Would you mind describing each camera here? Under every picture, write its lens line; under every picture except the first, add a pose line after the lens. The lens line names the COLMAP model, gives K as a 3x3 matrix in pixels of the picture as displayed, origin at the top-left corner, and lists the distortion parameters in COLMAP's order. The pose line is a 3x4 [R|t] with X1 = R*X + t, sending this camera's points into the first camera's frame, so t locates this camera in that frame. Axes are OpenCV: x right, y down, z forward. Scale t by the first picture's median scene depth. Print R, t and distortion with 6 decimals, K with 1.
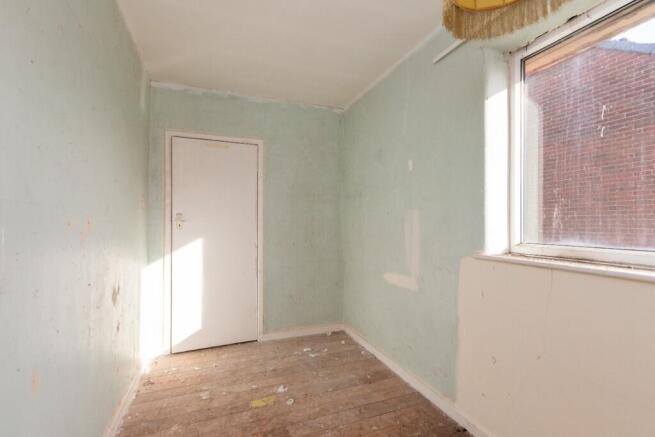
lens RADIAL K [[301.8, 0, 331.0], [0, 301.8, 217.6], [0, 0, 1]] dist [0.000314, 0.000217]
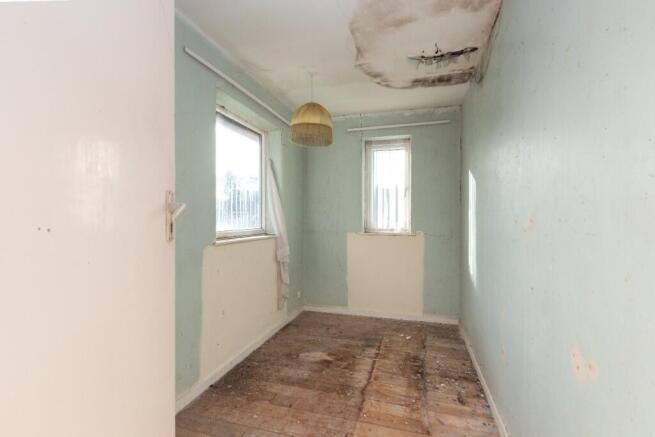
lens RADIAL K [[301.8, 0, 329.2], [0, 301.8, 219.8], [0, 0, 1]] dist [0.000314, 0.000217]
pose [[-0.788111, -0.009689, 0.615457, -0.661426], [-0.012570, 0.999921, -0.000355, 0.014203], [-0.615405, -0.008016, -0.788170, 1.601827]]
